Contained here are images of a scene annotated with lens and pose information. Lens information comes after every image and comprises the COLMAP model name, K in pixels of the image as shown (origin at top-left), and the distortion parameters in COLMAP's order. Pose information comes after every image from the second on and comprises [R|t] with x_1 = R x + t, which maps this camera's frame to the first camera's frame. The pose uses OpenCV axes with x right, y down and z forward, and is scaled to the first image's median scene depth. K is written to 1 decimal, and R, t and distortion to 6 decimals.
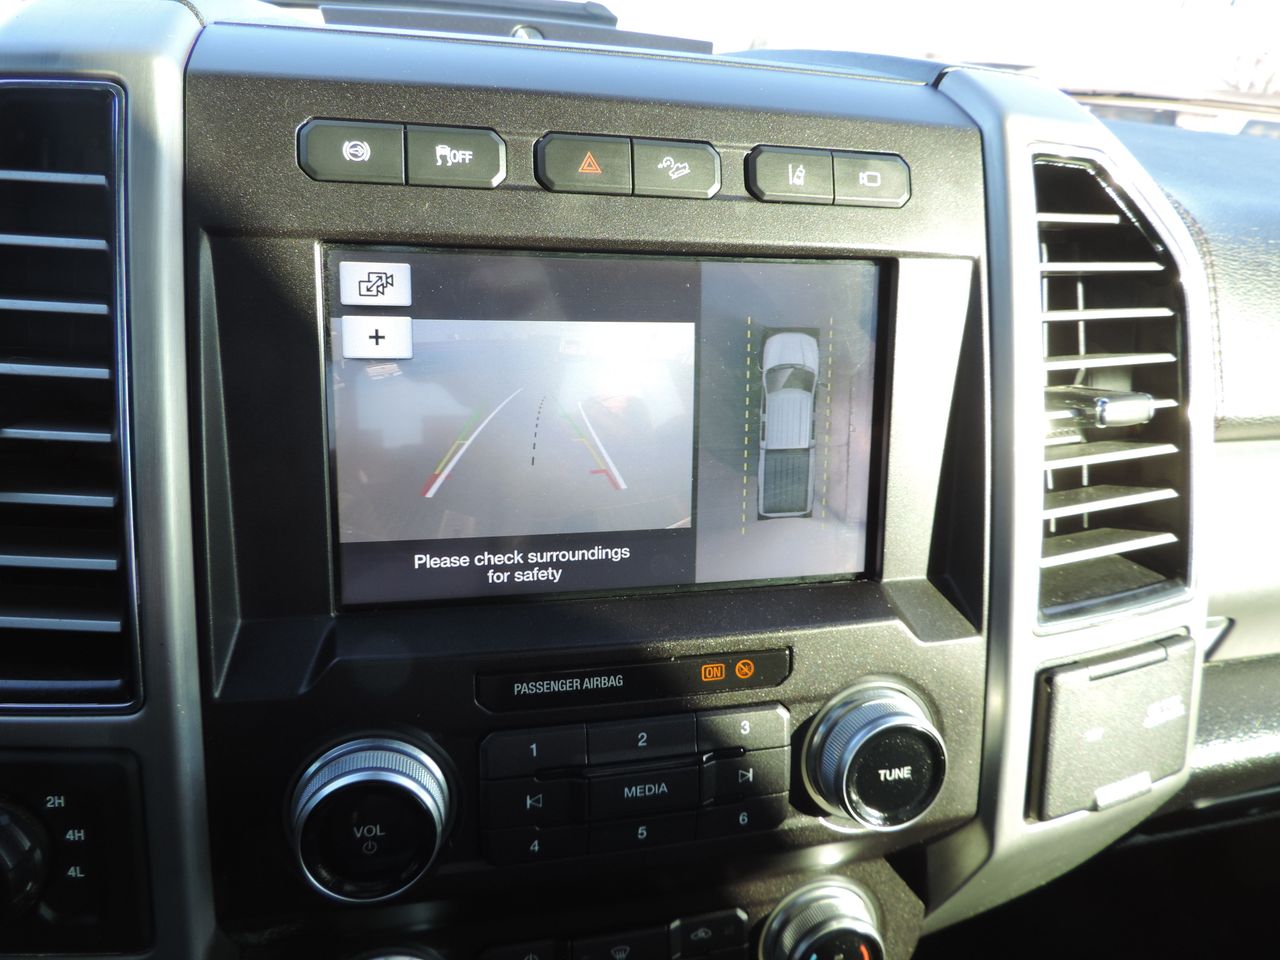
lens RADIAL K [[918.6, 0, 642.8], [0, 918.6, 460.2], [0, 0, 1]] dist [-0.013077, 0.006794]
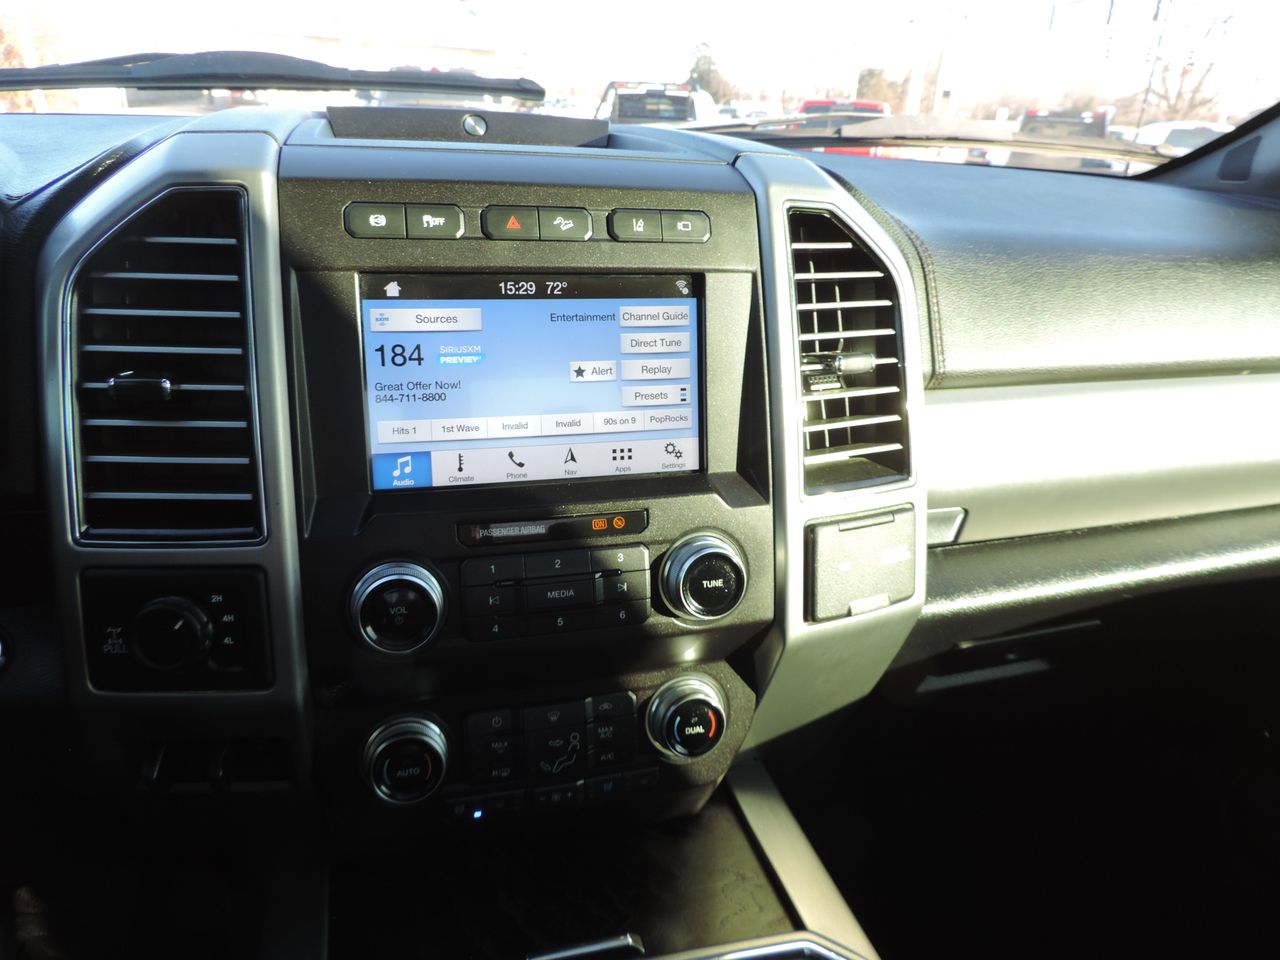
lens RADIAL K [[918.6, 0, 643.9], [0, 918.6, 480.4], [0, 0, 1]] dist [-0.013077, 0.006794]
pose [[0.998567, -0.035770, 0.039809, 0.089687], [0.035772, 0.999360, 0.000655, 0.147030], [-0.039807, 0.000770, 0.999207, -0.644328]]
